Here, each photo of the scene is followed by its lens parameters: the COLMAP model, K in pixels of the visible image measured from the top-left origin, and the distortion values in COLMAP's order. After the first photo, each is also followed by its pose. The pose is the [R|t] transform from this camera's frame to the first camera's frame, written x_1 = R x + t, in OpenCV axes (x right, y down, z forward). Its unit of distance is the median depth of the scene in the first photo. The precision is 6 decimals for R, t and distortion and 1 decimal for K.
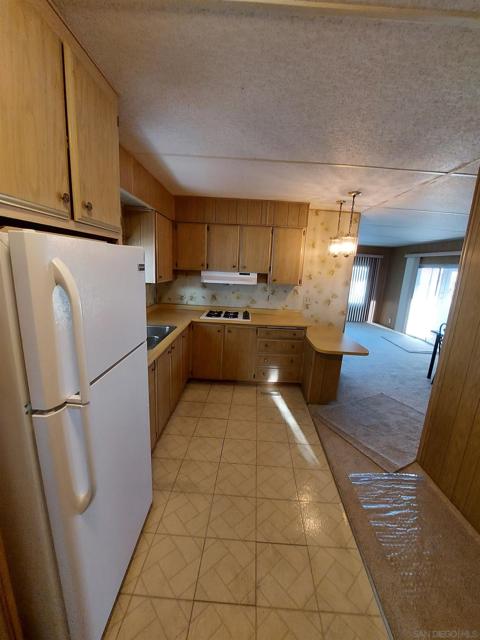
lens RADIAL K [[255.8, 0, 242.1], [0, 255.8, 321.0], [0, 0, 1]] dist [0.003257, 0.000291]
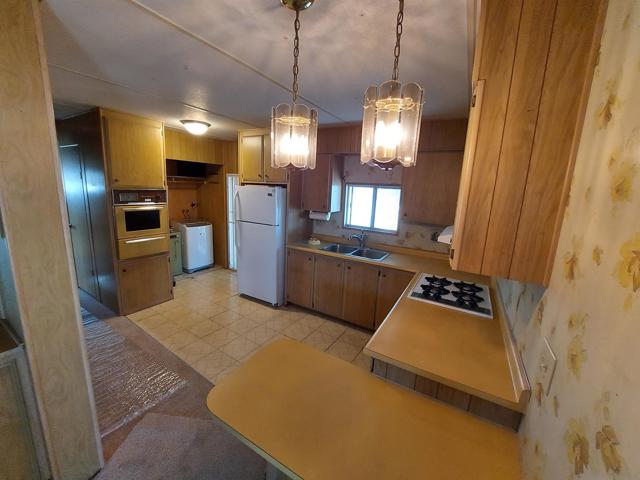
lens RADIAL K [[255.8, 0, 319.6], [0, 255.8, 240.5], [0, 0, 1]] dist [0.003257, 0.000291]
pose [[-0.485165, 0.102571, -0.868386, 0.949186], [-0.241155, 0.938887, 0.245632, -0.315007], [0.840511, 0.328588, -0.430780, 1.571485]]
